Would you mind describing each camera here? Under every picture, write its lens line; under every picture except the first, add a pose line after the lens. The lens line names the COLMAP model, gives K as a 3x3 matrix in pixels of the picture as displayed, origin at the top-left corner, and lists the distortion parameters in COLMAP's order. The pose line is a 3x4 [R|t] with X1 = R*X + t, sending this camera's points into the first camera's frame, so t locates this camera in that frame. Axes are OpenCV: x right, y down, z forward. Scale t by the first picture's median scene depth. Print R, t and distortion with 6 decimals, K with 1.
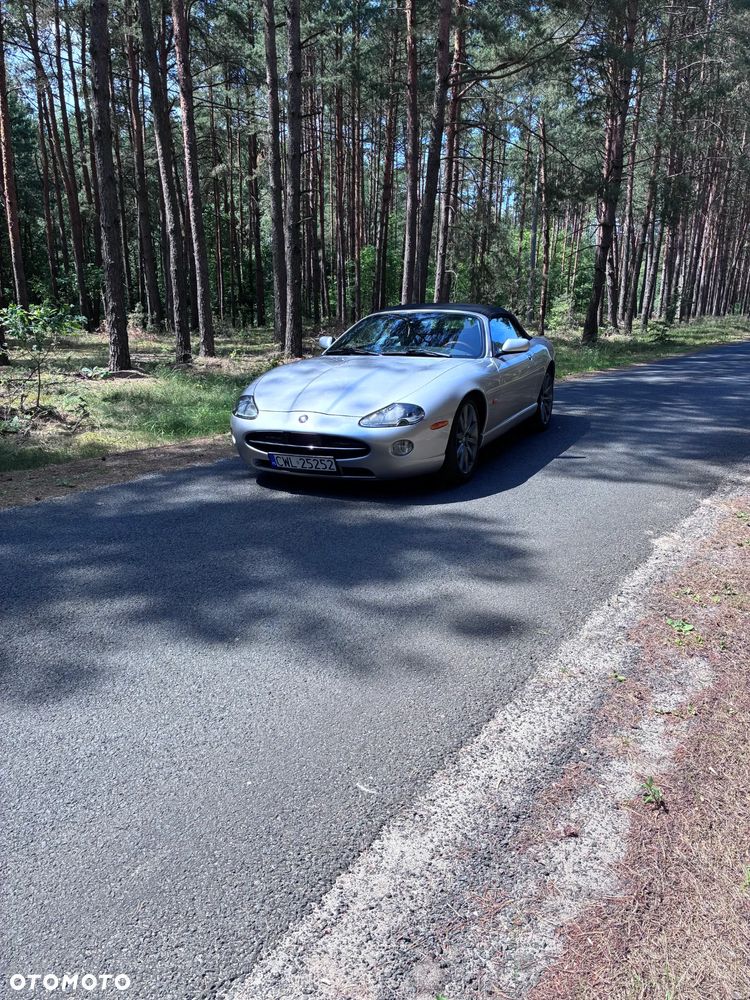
lens RADIAL K [[757.4, 0, 376.2], [0, 757.4, 500.7], [0, 0, 1]] dist [0.030397, -0.001088]
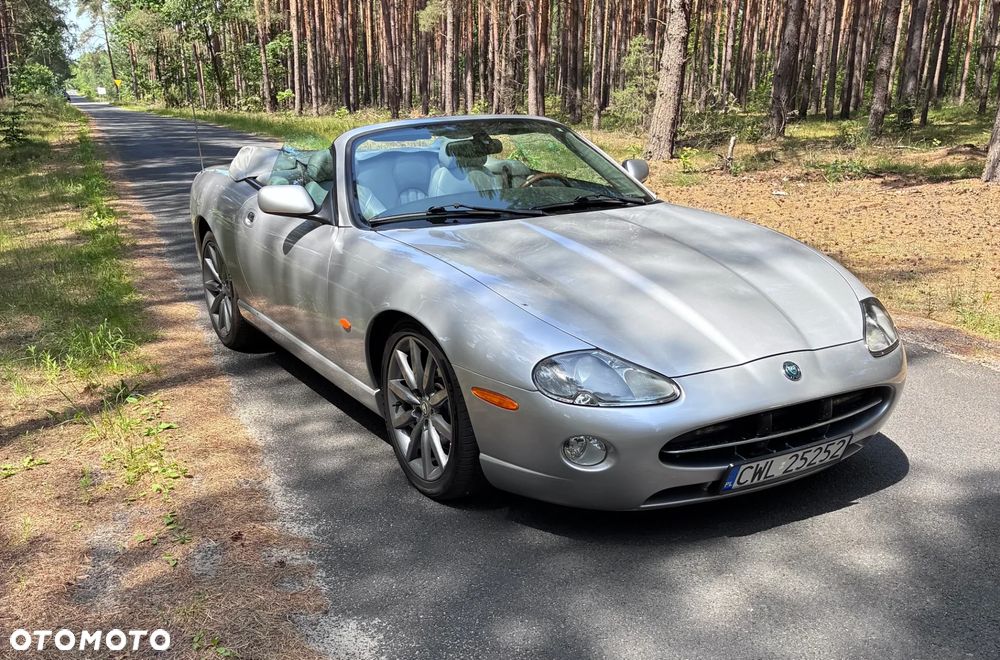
lens RADIAL K [[1007.1, 0, 501.7], [0, 1007.1, 475.7], [0, 0, 1]] dist [0.041197, -0.016638]
pose [[0.577728, -0.312376, 0.754090, -0.665441], [0.219299, 0.949304, 0.225231, -0.219564], [-0.786218, 0.035249, 0.616943, 0.738463]]
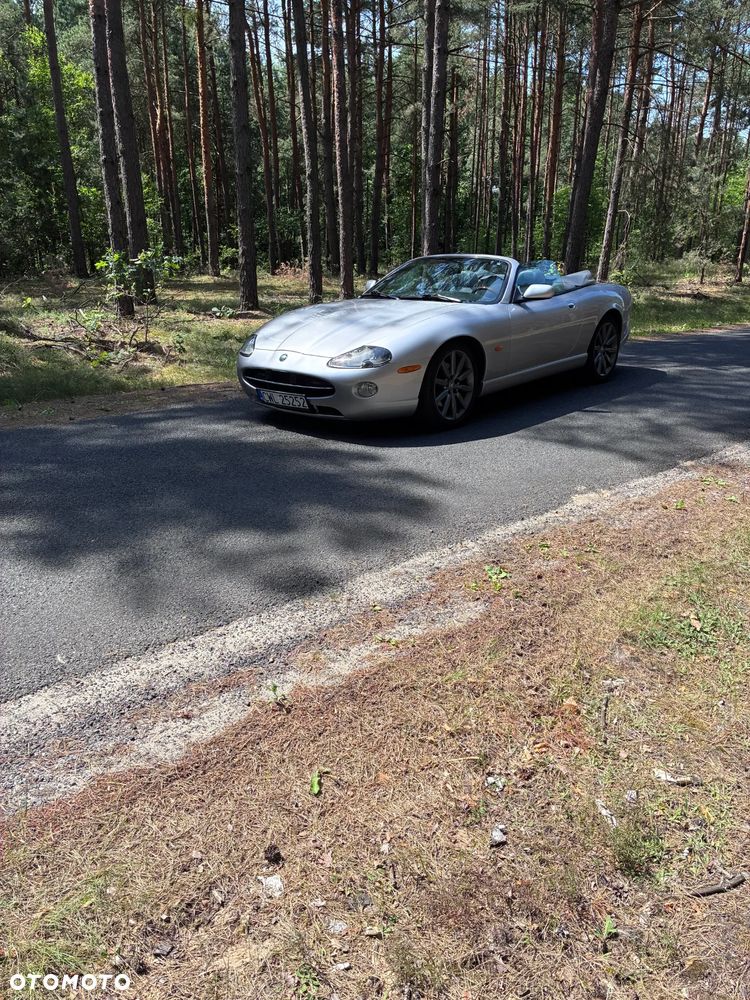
lens RADIAL K [[757.4, 0, 376.2], [0, 757.4, 500.7], [0, 0, 1]] dist [0.030397, -0.001088]
pose [[0.962755, 0.086338, -0.256221, 0.312028], [-0.068663, 0.994651, 0.077165, 0.000757], [0.261513, -0.056699, 0.963533, -0.007490]]
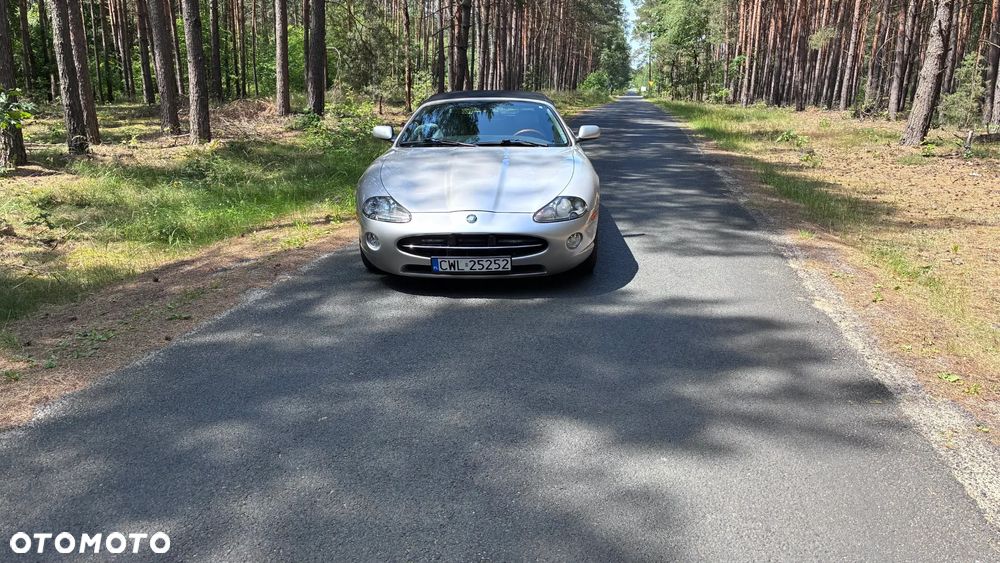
lens RADIAL K [[756.7, 0, 502.3], [0, 756.7, 275.9], [0, 0, 1]] dist [0.048743, -0.041738]
pose [[0.918422, -0.098178, 0.383225, -0.419042], [0.097066, 0.995028, 0.022290, -0.052610], [-0.383508, 0.016726, 0.923386, 0.108078]]
